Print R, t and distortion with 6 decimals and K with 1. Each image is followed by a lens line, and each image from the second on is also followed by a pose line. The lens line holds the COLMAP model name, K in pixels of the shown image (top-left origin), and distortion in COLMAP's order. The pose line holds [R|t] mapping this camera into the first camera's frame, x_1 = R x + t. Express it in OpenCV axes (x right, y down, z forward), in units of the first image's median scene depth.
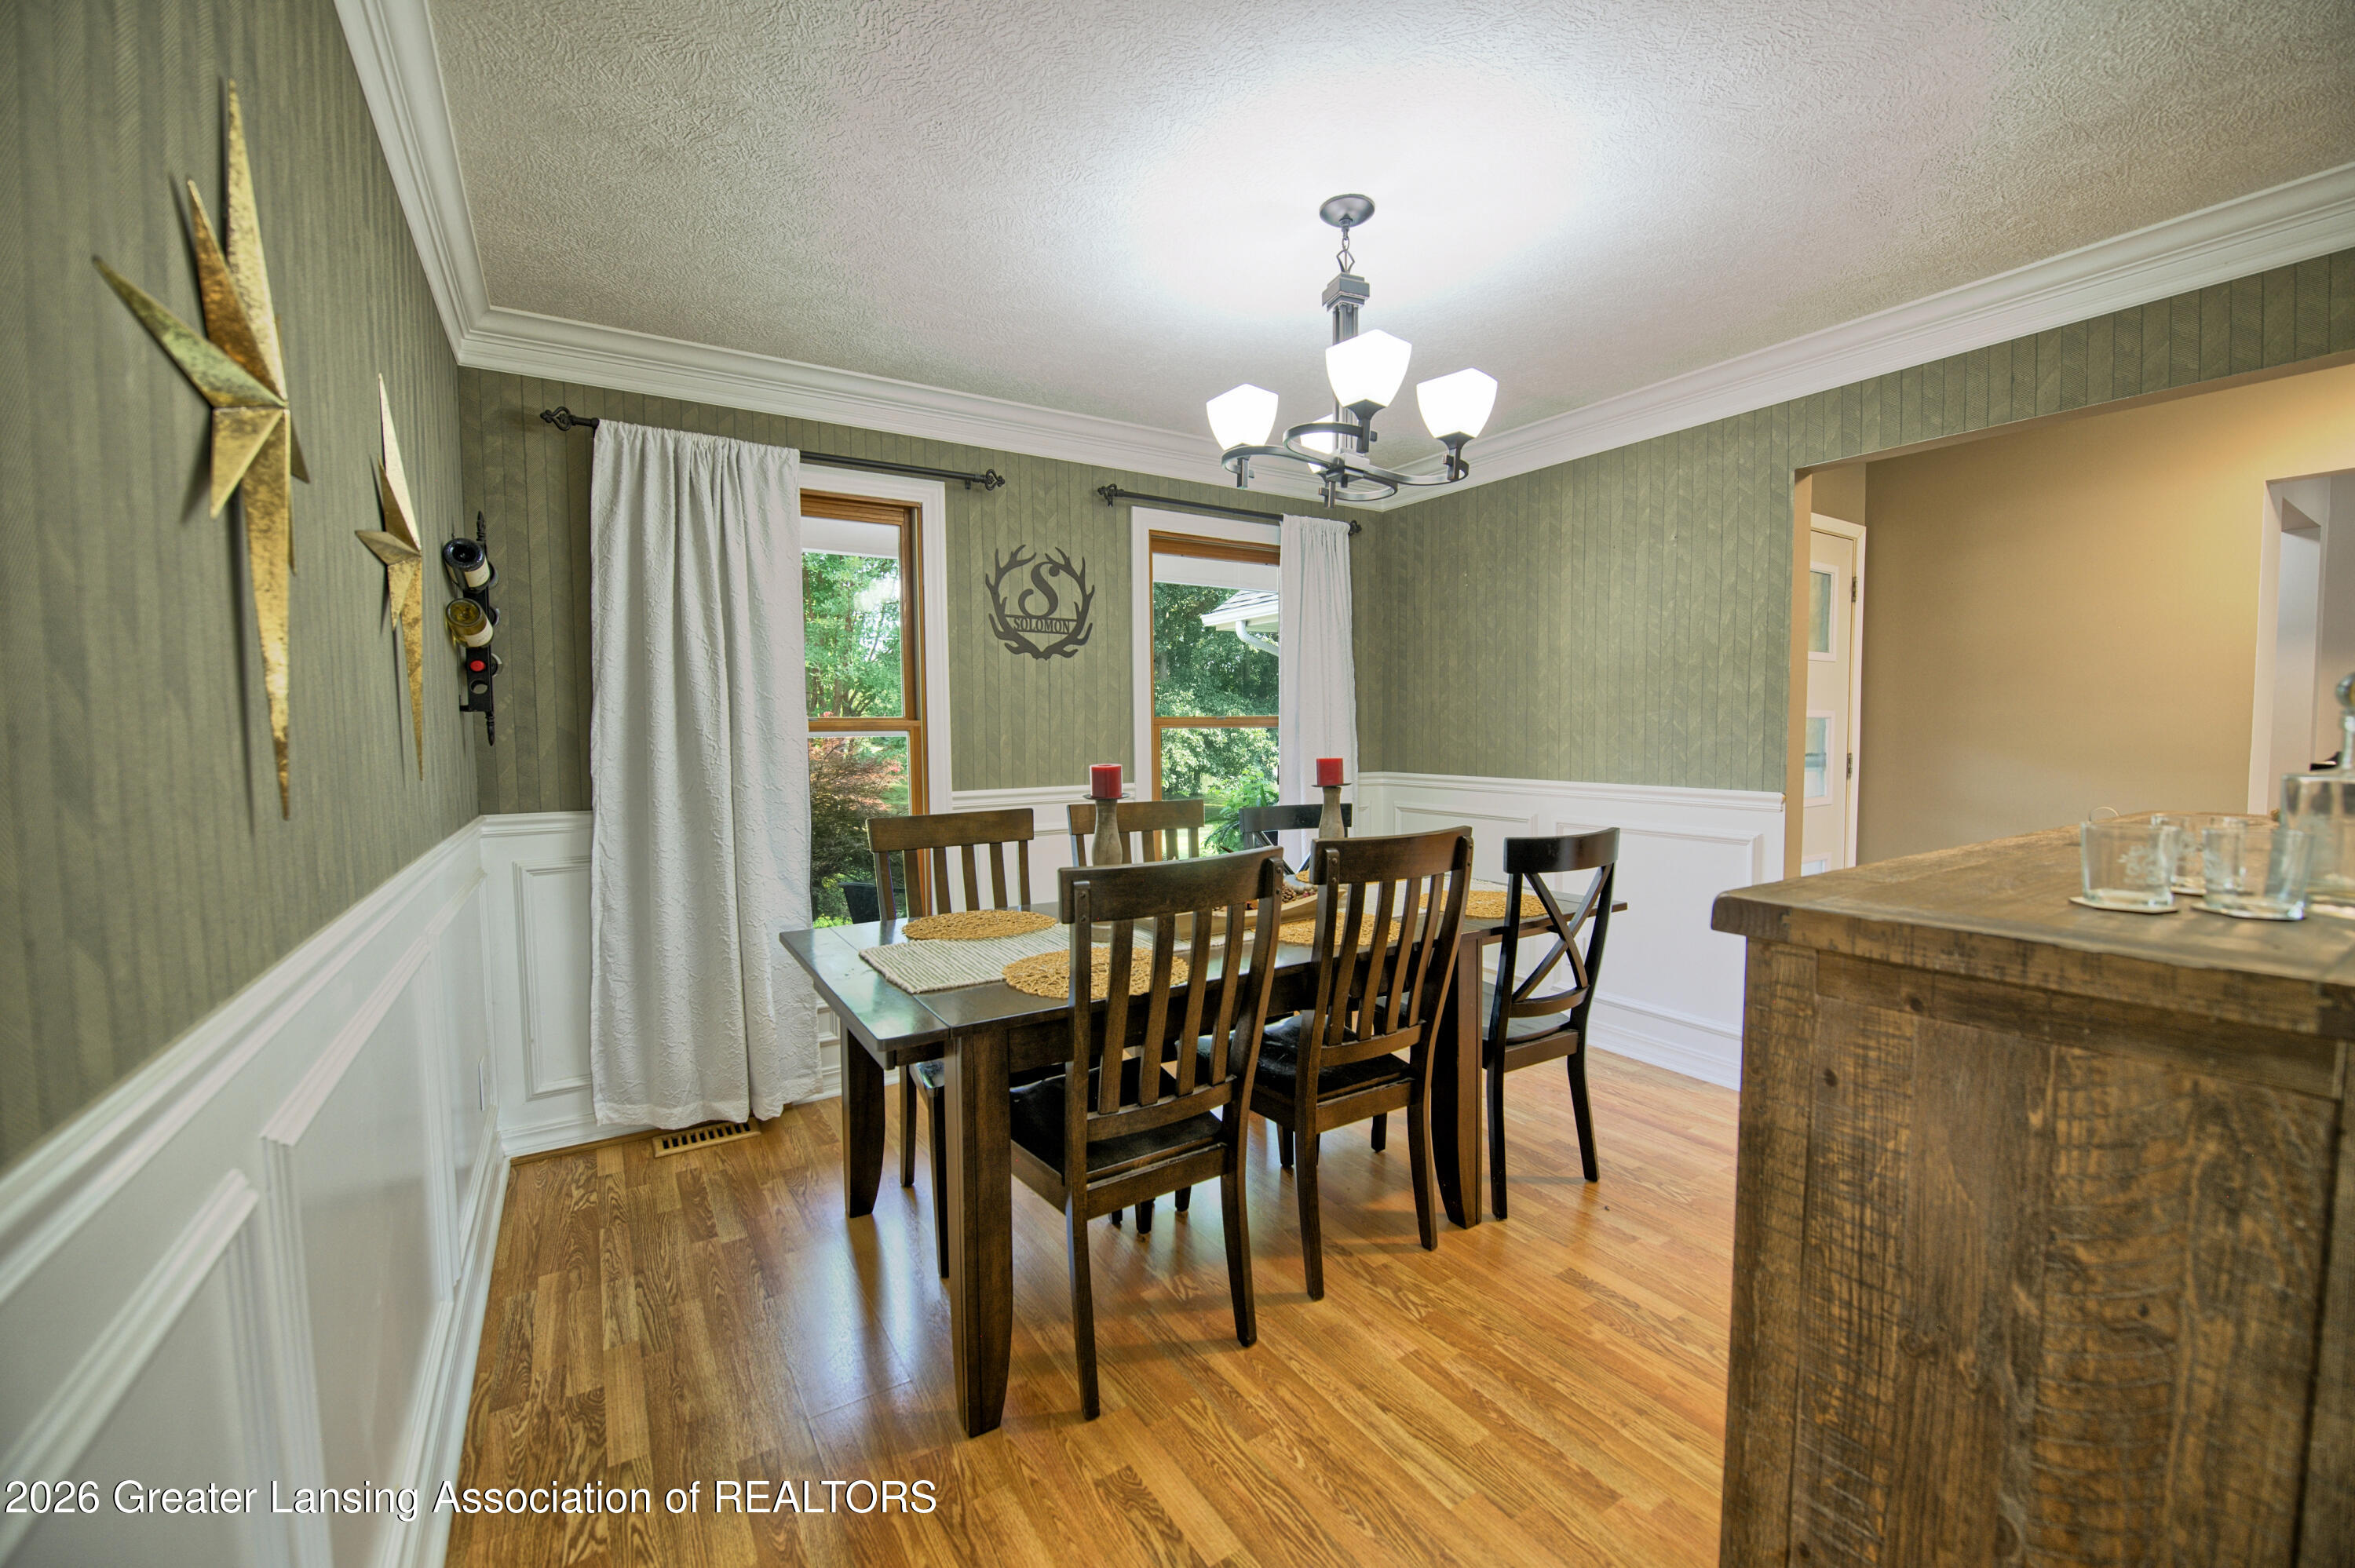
lens RADIAL K [[936.9, 0, 1183.4], [0, 936.9, 781.6], [0, 0, 1]] dist [-0.014256, -0.001665]
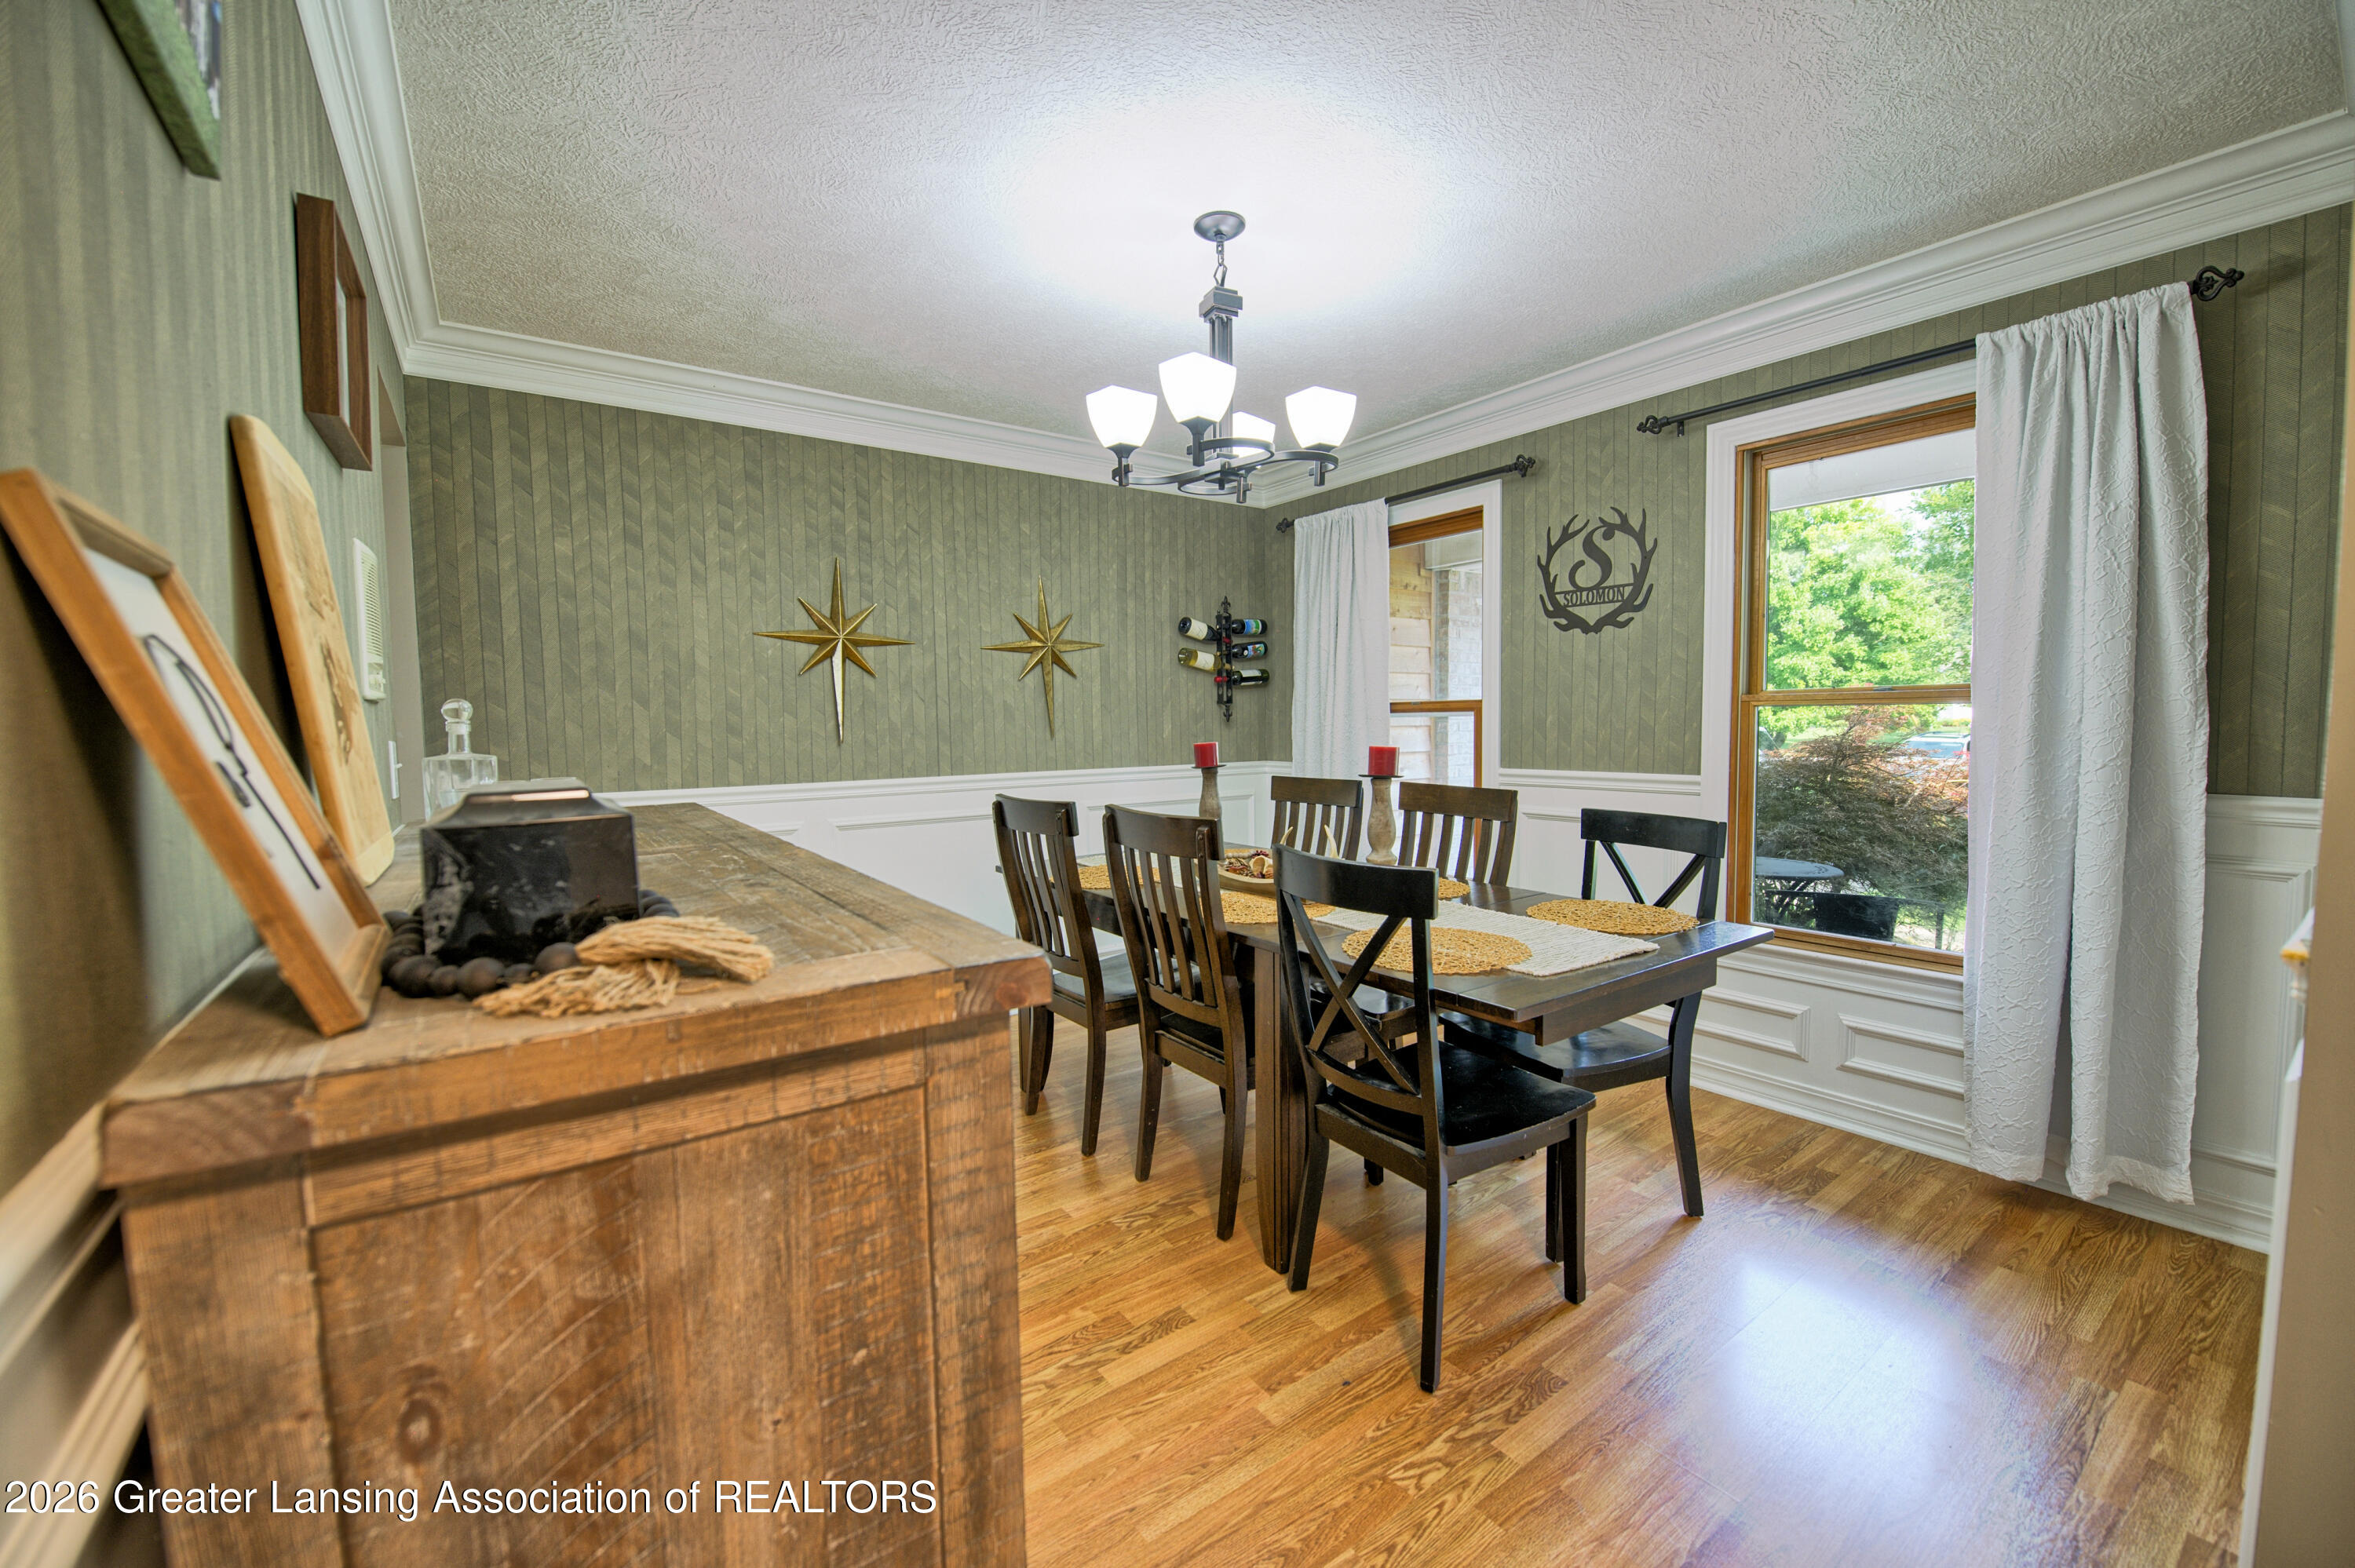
lens RADIAL K [[936.9, 0, 1185.3], [0, 936.9, 778.8], [0, 0, 1]] dist [-0.014256, -0.001665]
pose [[0.056839, 0.072267, -0.995764, 0.765320], [-0.041607, 0.996682, 0.069959, -0.035504], [0.997516, 0.037454, 0.059658, 0.554285]]
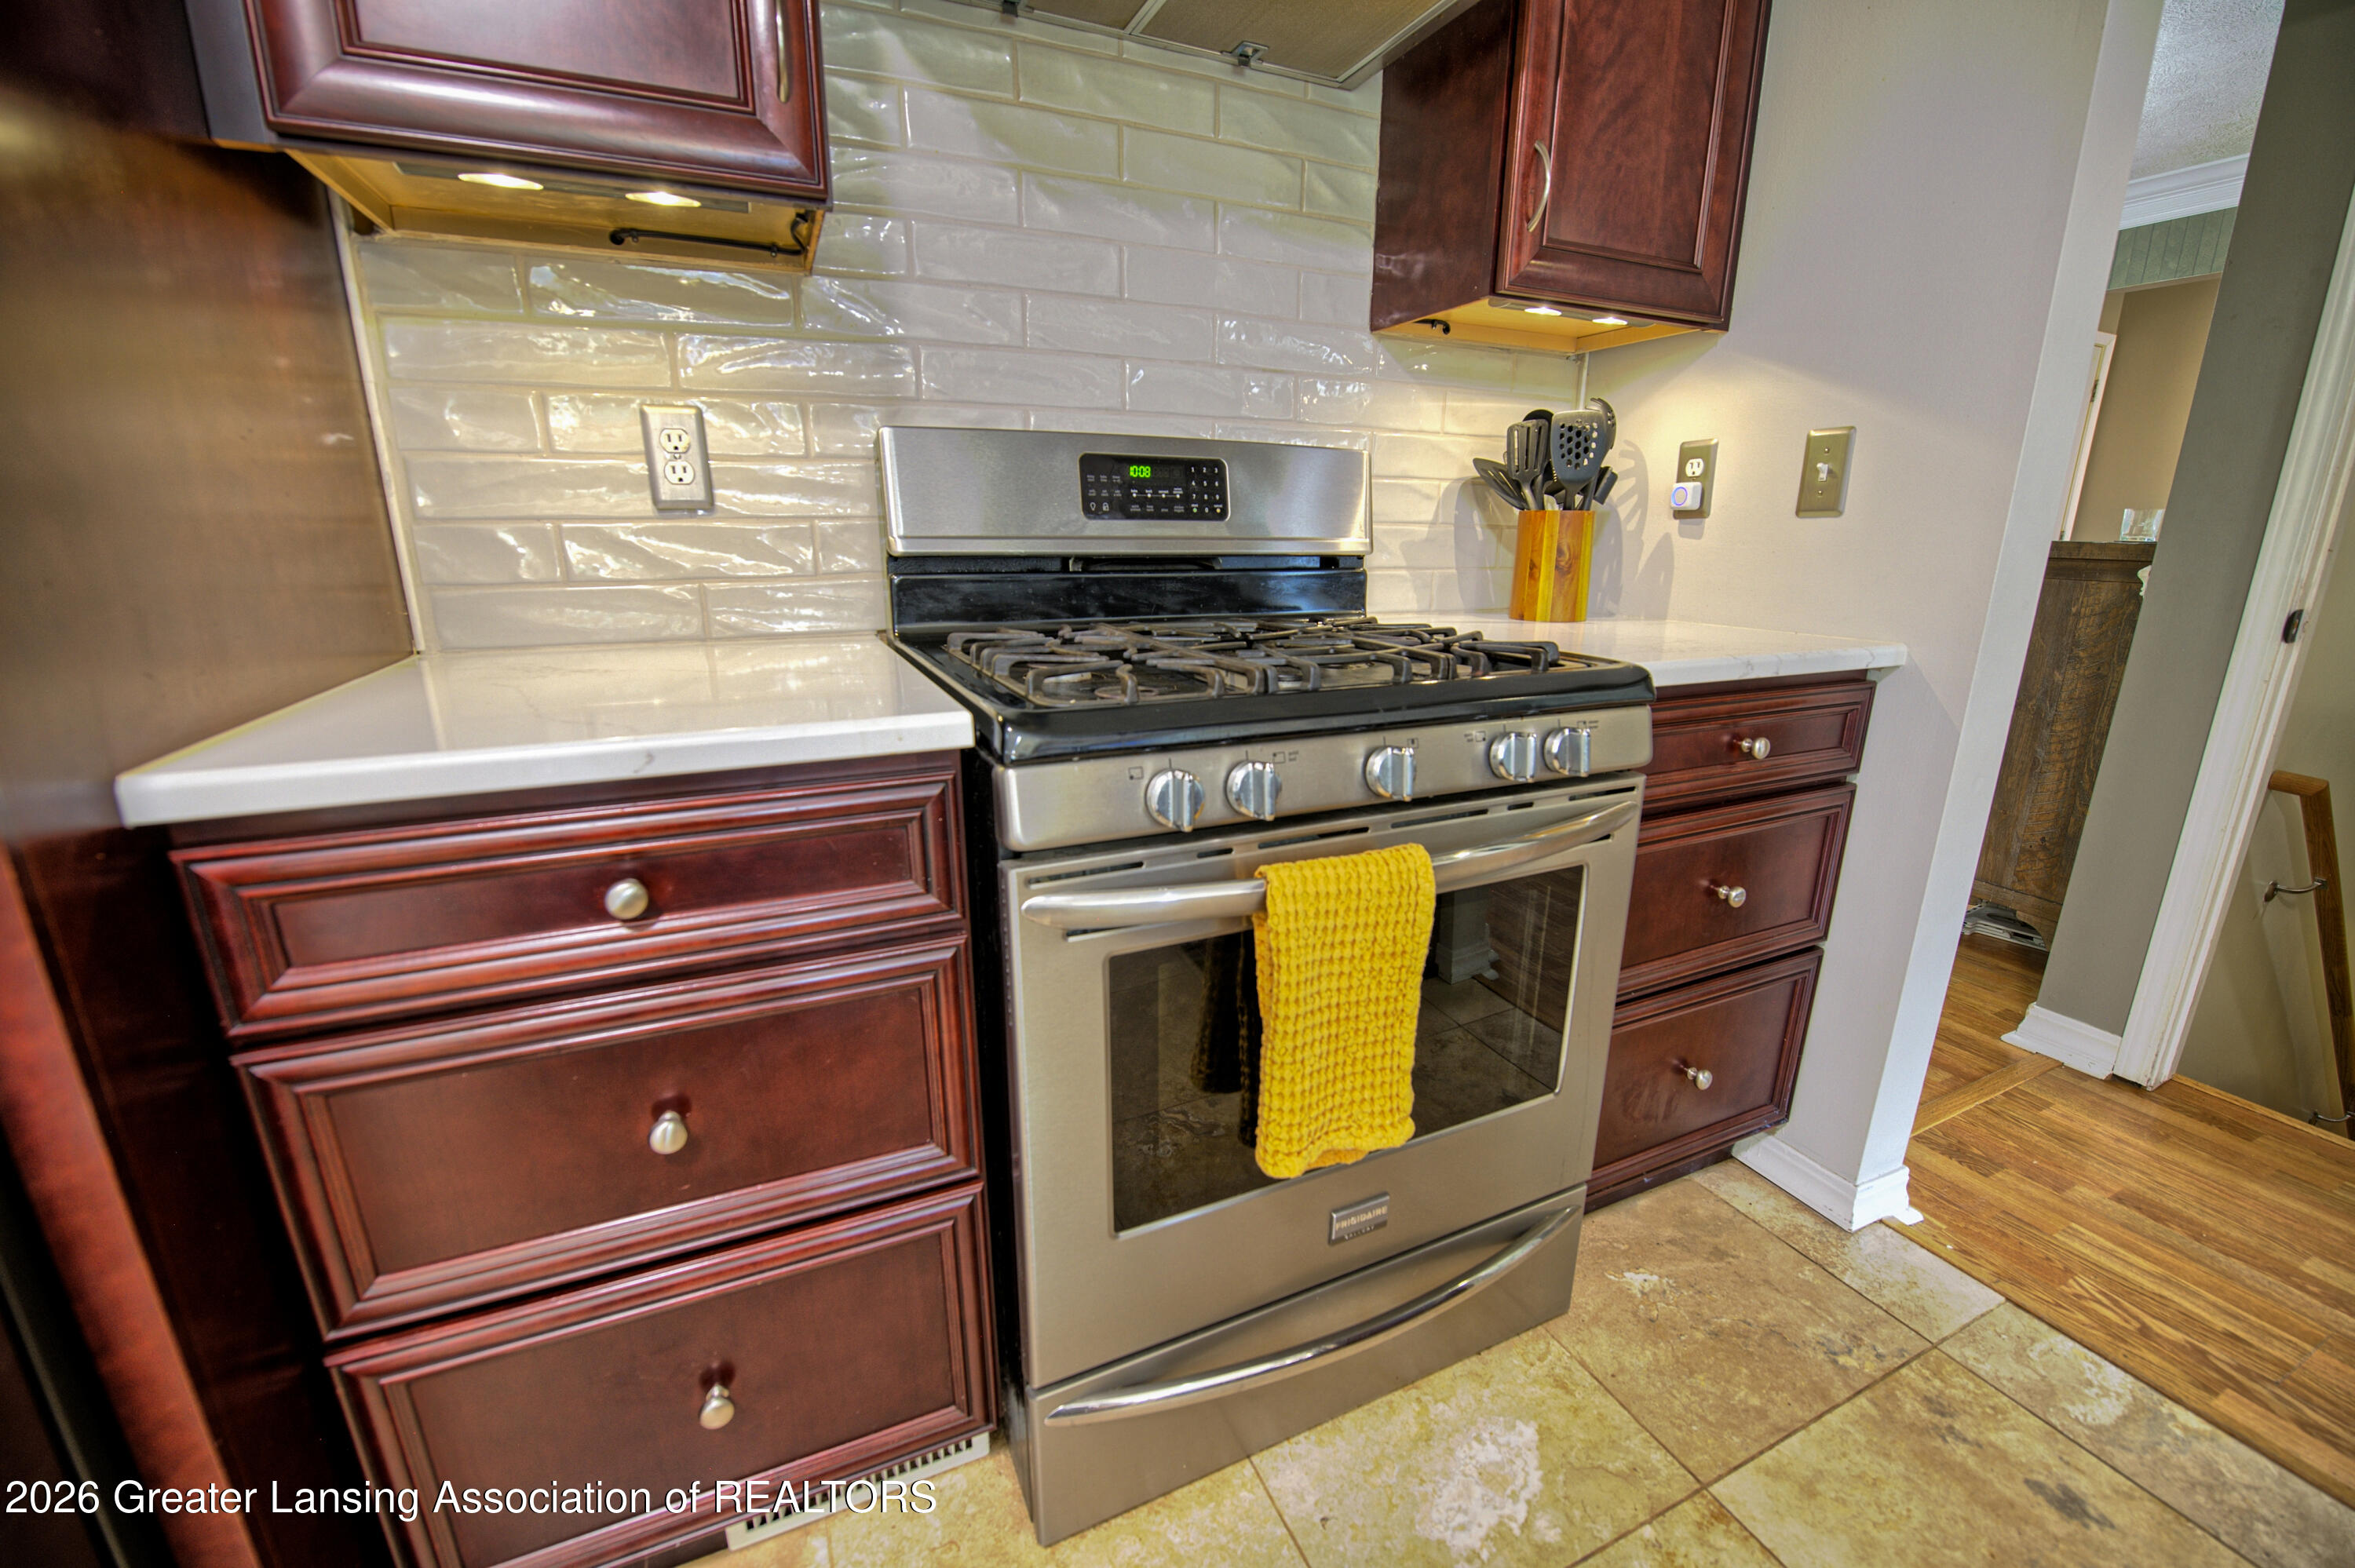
lens RADIAL K [[936.9, 0, 1180.0], [0, 936.9, 787.6], [0, 0, 1]] dist [-0.014256, -0.001665]
pose [[0.989612, 0.050238, -0.134703, -0.270624], [-0.021120, 0.977594, 0.209436, 0.071305], [0.142207, -0.204416, 0.968500, -0.439087]]
